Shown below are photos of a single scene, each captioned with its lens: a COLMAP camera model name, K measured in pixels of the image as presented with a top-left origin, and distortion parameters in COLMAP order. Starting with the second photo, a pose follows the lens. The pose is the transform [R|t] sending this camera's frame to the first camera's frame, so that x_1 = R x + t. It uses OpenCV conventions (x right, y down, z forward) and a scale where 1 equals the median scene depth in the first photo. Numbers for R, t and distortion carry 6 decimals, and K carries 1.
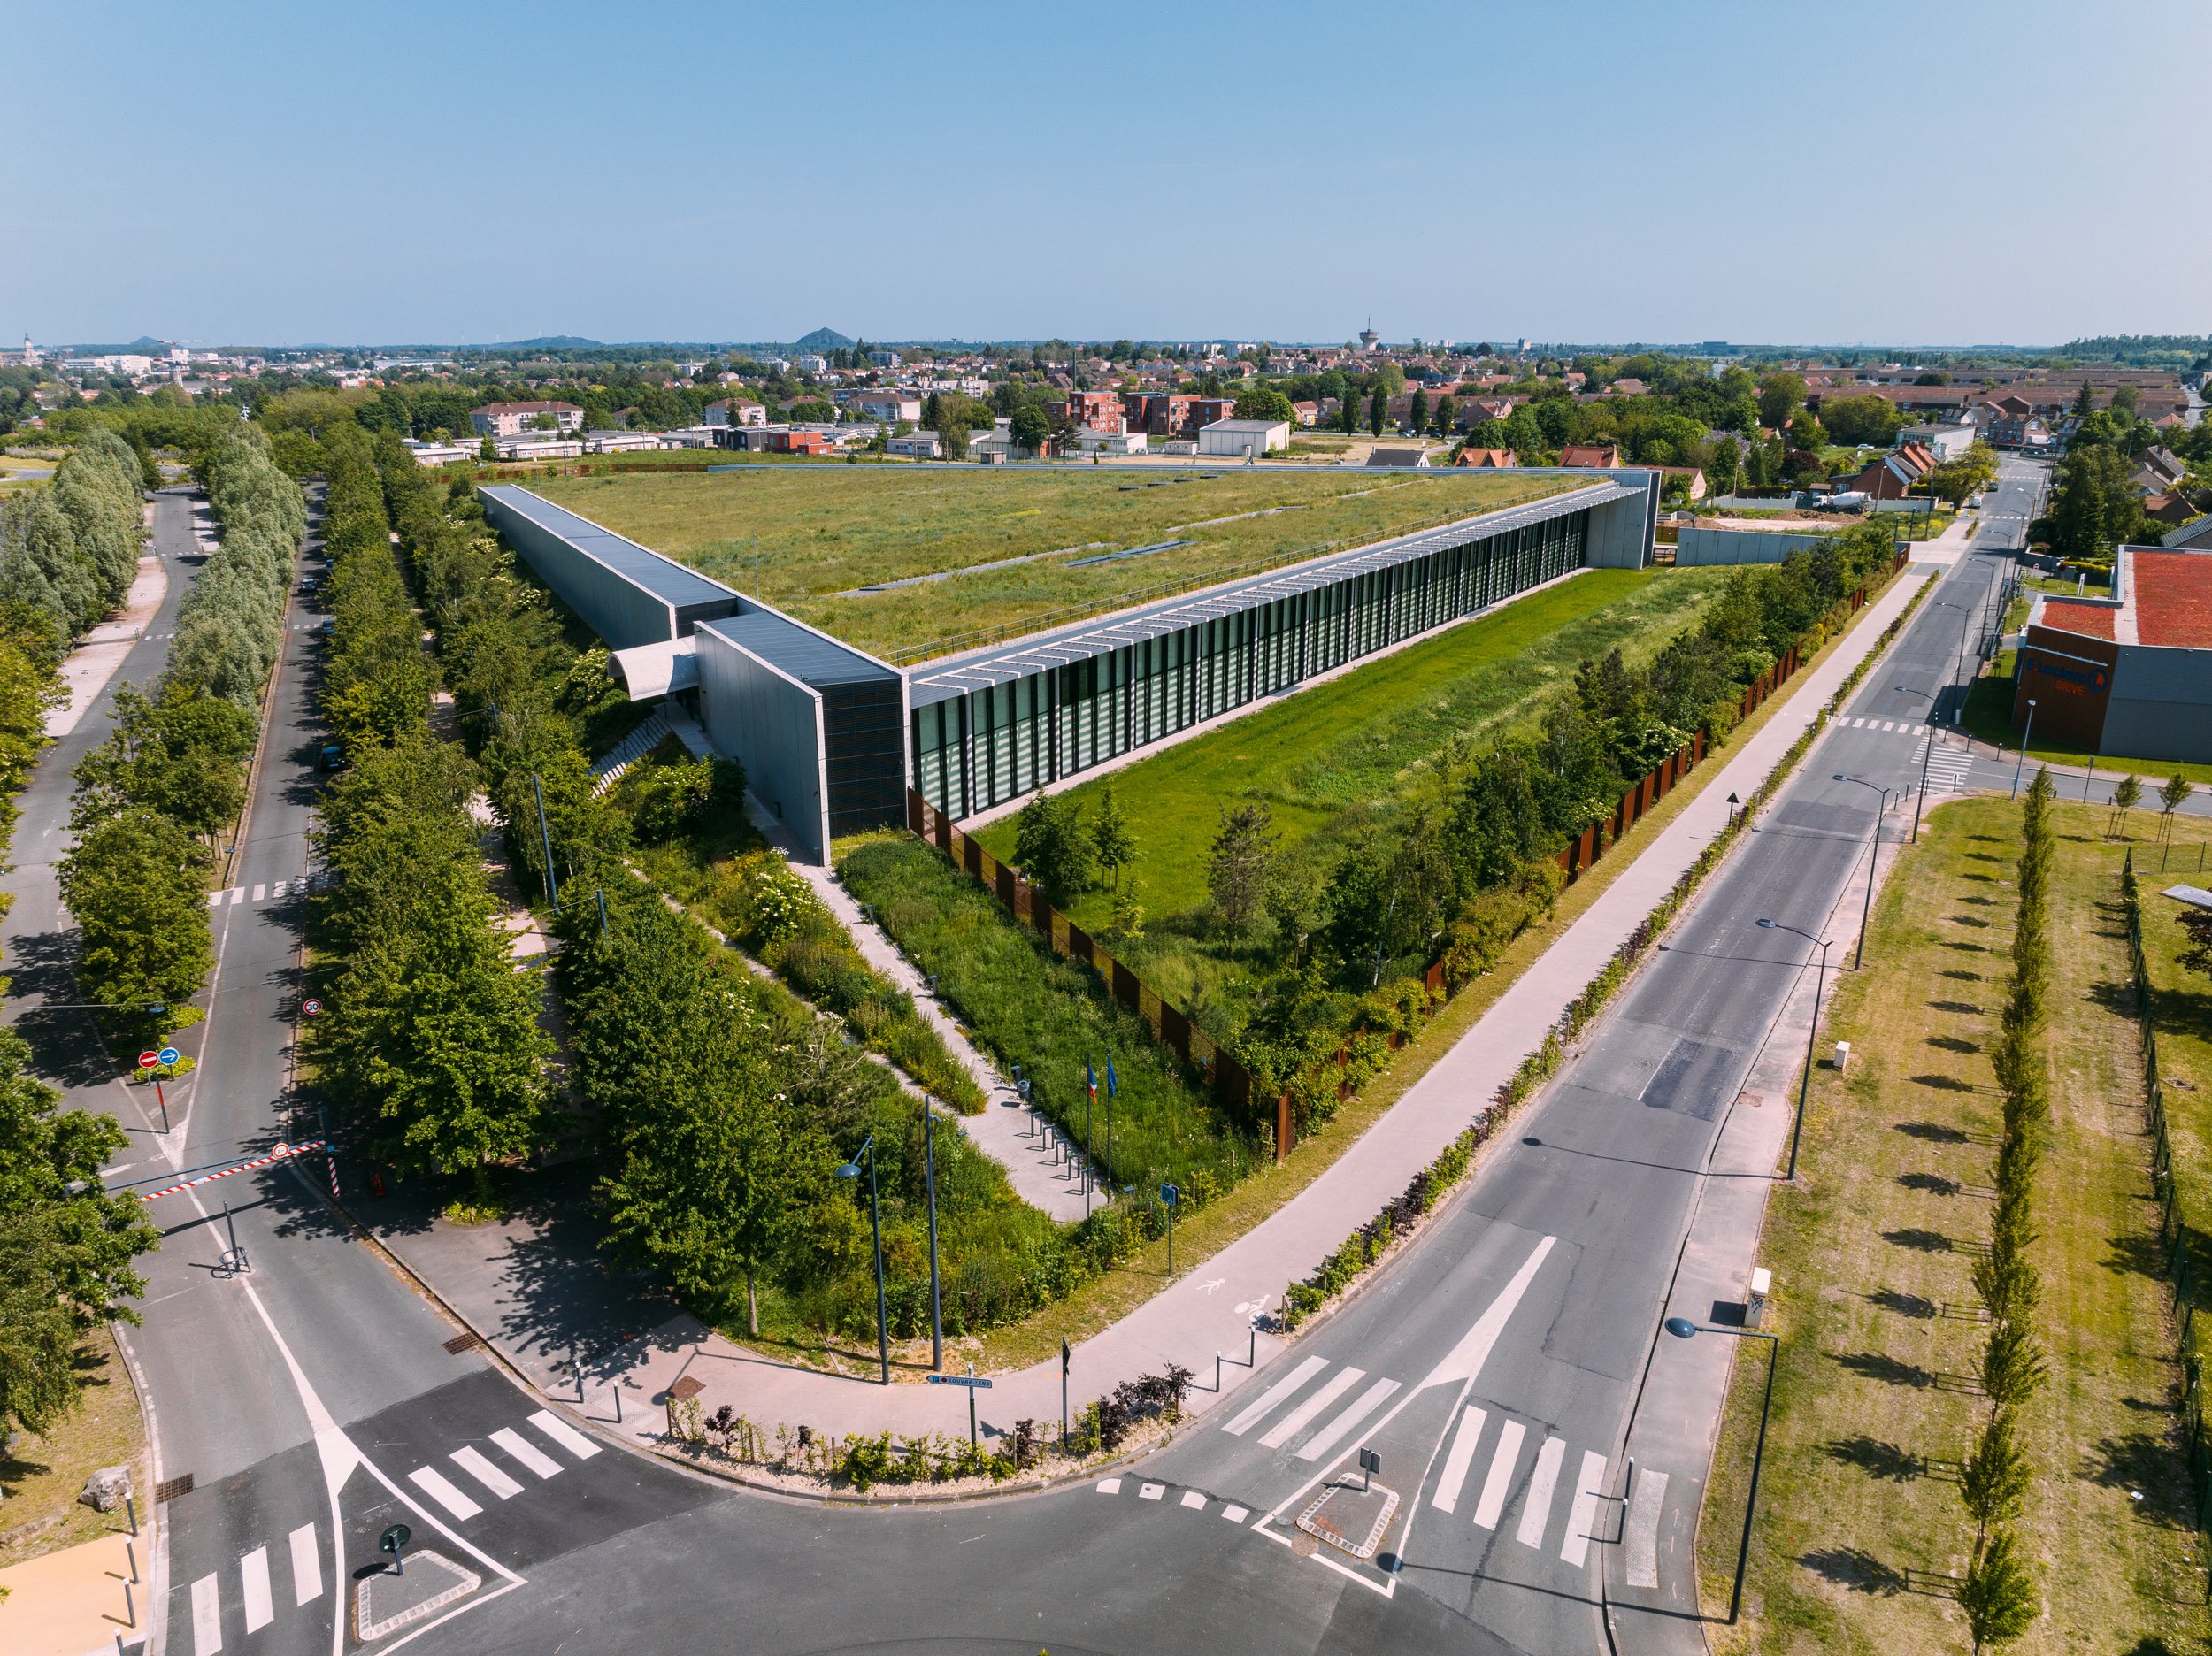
lens RADIAL K [[1552.2, 0, 1106.0], [0, 1552.2, 828.0], [0, 0, 1]] dist [-0.026442, 0.004854]
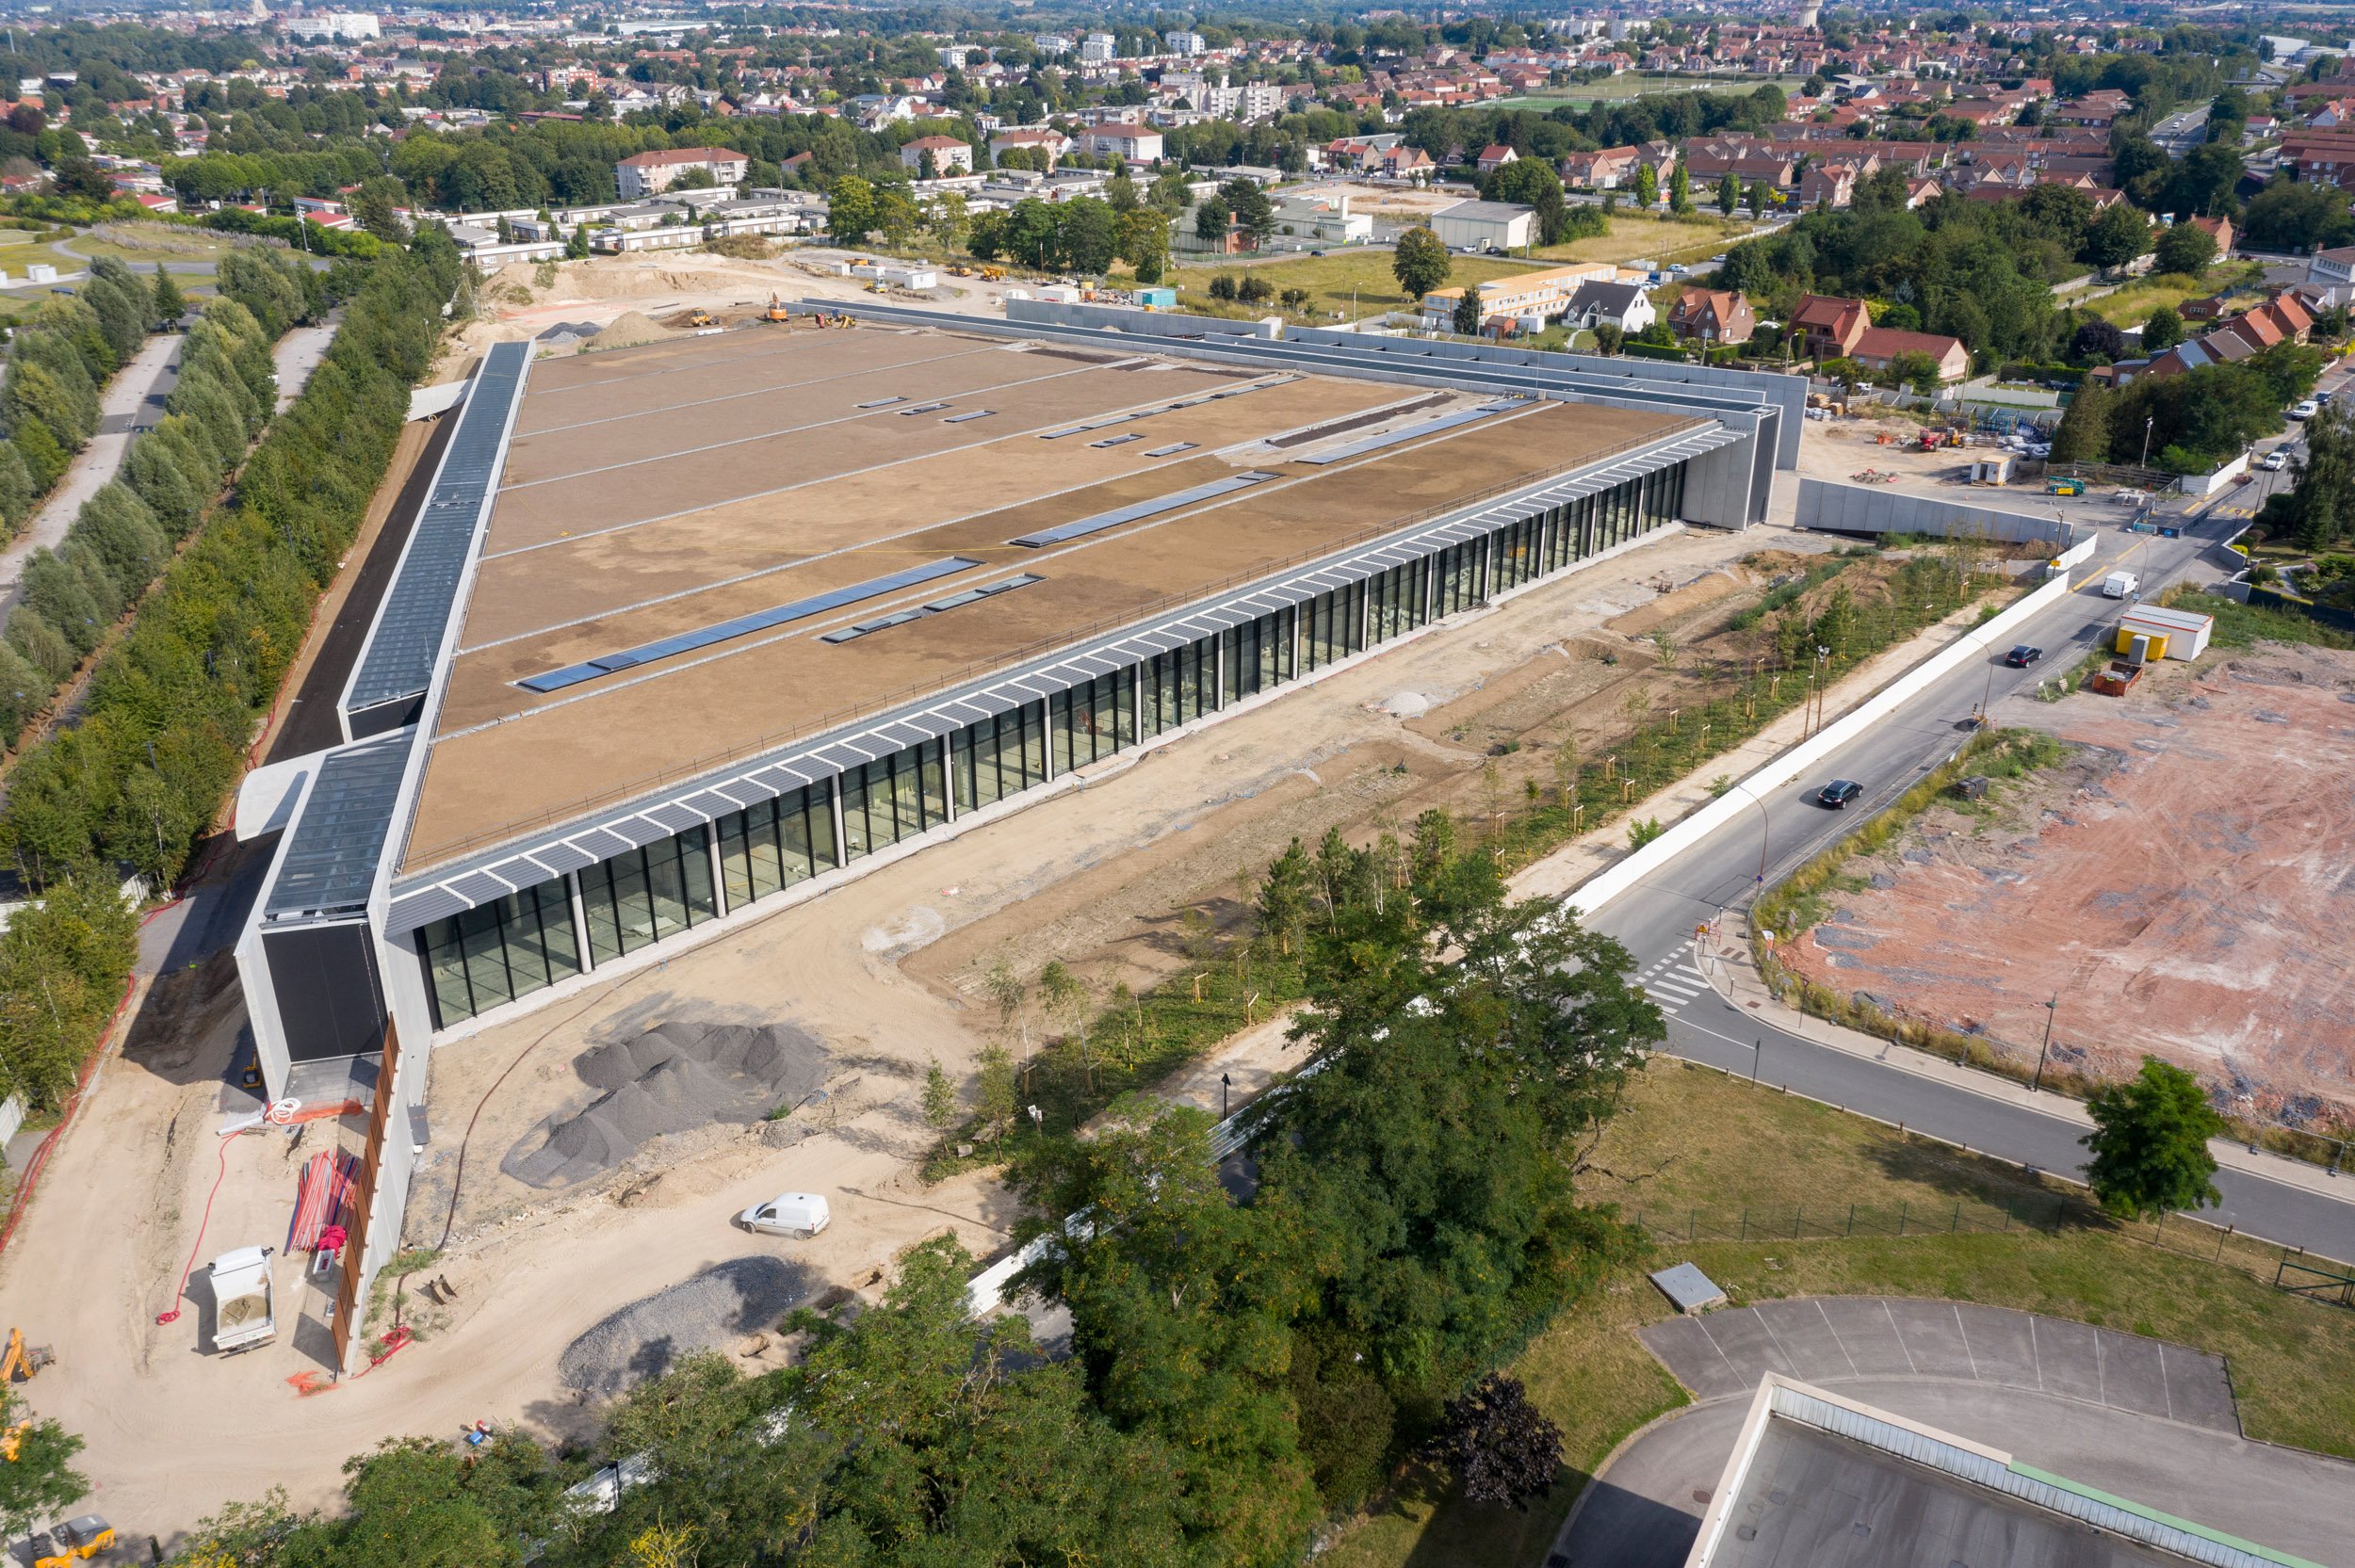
lens RADIAL K [[1838.3, 0, 1177.5], [0, 1838.3, 784.0], [0, 0, 1]] dist [0.010997, 0.003789]
pose [[0.985091, 0.065555, -0.159053, 0.580710], [-0.047863, 0.992484, 0.112624, -0.347656], [0.165240, -0.103332, 0.980825, -0.055797]]
